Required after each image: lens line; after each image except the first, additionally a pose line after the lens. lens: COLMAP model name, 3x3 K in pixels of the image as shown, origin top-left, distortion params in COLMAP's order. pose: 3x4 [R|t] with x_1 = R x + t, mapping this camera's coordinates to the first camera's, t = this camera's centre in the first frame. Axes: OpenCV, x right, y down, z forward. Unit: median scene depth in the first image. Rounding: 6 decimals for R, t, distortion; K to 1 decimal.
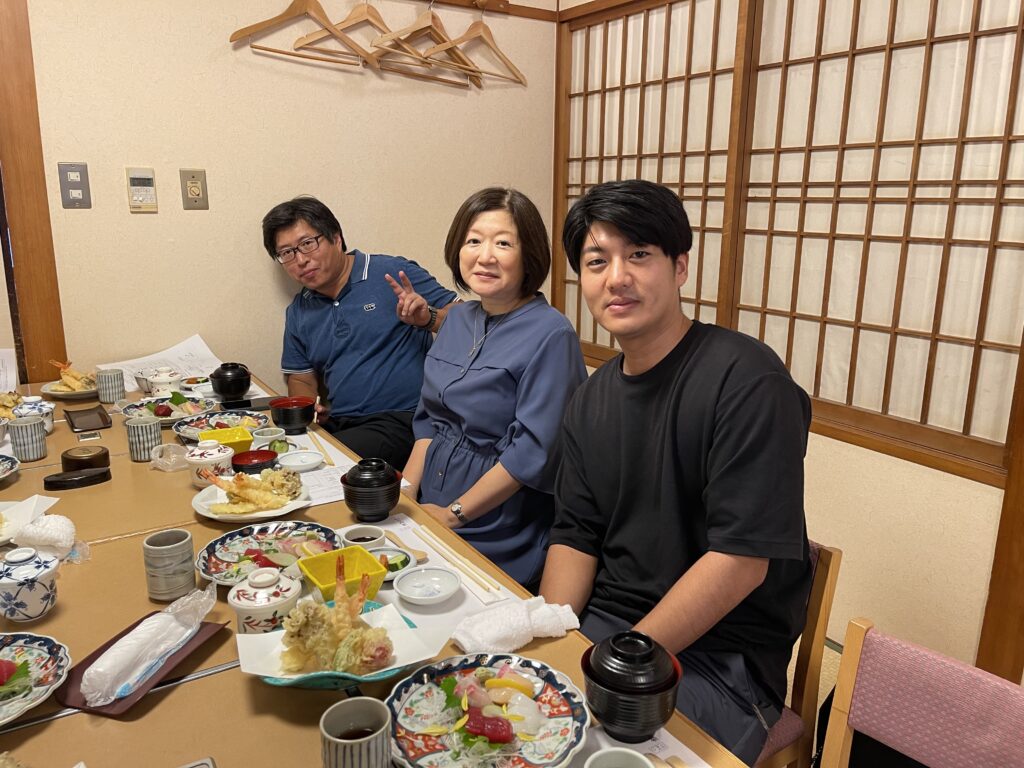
lens RADIAL K [[777.3, 0, 515.6], [0, 777.3, 378.2], [0, 0, 1]] dist [0.054206, -0.051226]
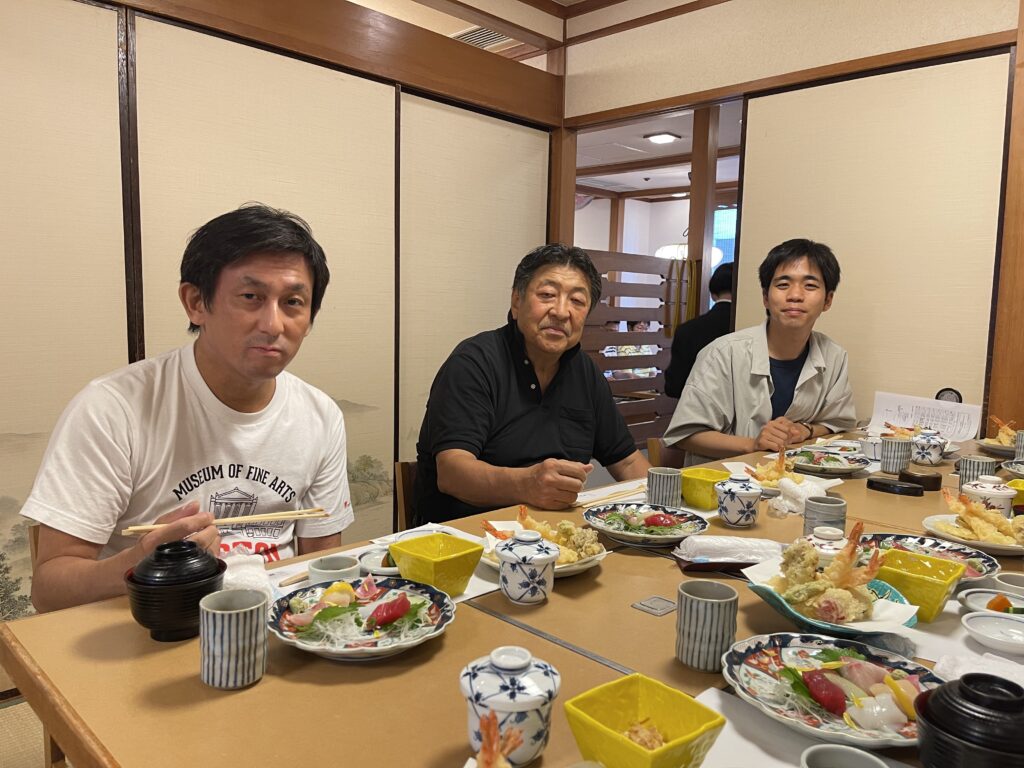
lens RADIAL K [[777.3, 0, 508.0], [0, 777.3, 381.7], [0, 0, 1]] dist [0.054206, -0.051226]
pose [[0.216711, 0.084896, -0.972537, 0.290038], [-0.244098, 0.969280, 0.030219, 0.059248], [0.945226, 0.230845, 0.230777, 0.131259]]
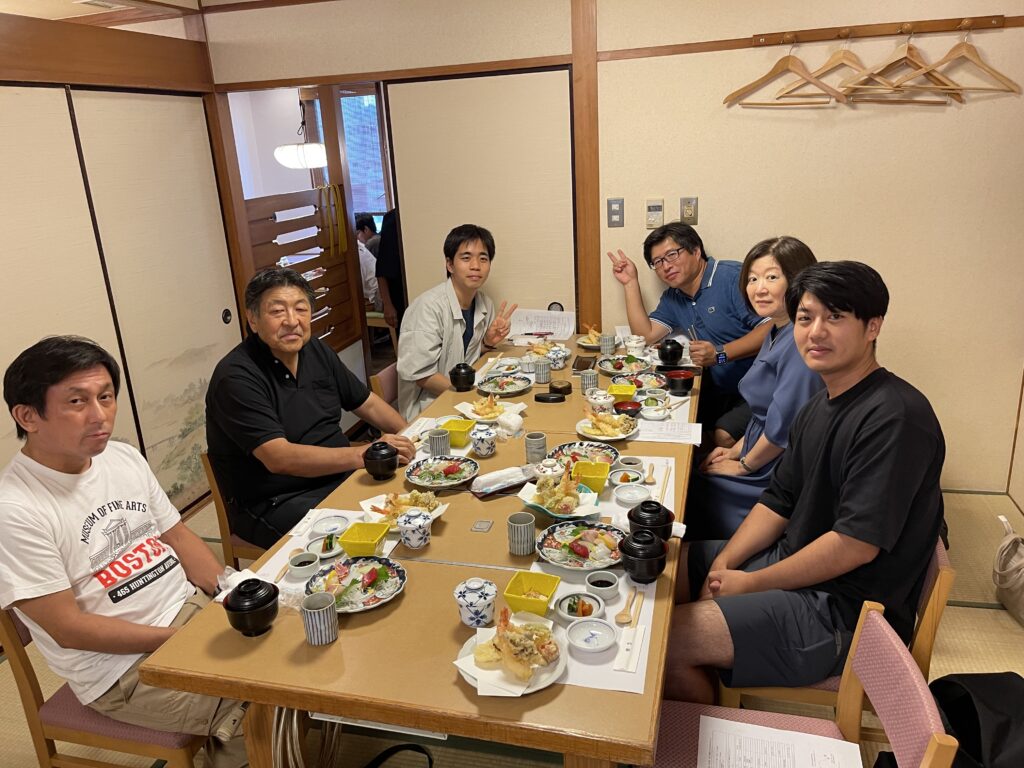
lens RADIAL K [[777.3, 0, 507.0], [0, 777.3, 387.8], [0, 0, 1]] dist [0.054206, -0.051226]
pose [[0.671855, 0.180636, -0.718319, 0.500500], [-0.107421, 0.983316, 0.146801, -0.112093], [0.732852, -0.021467, 0.680050, -0.236399]]
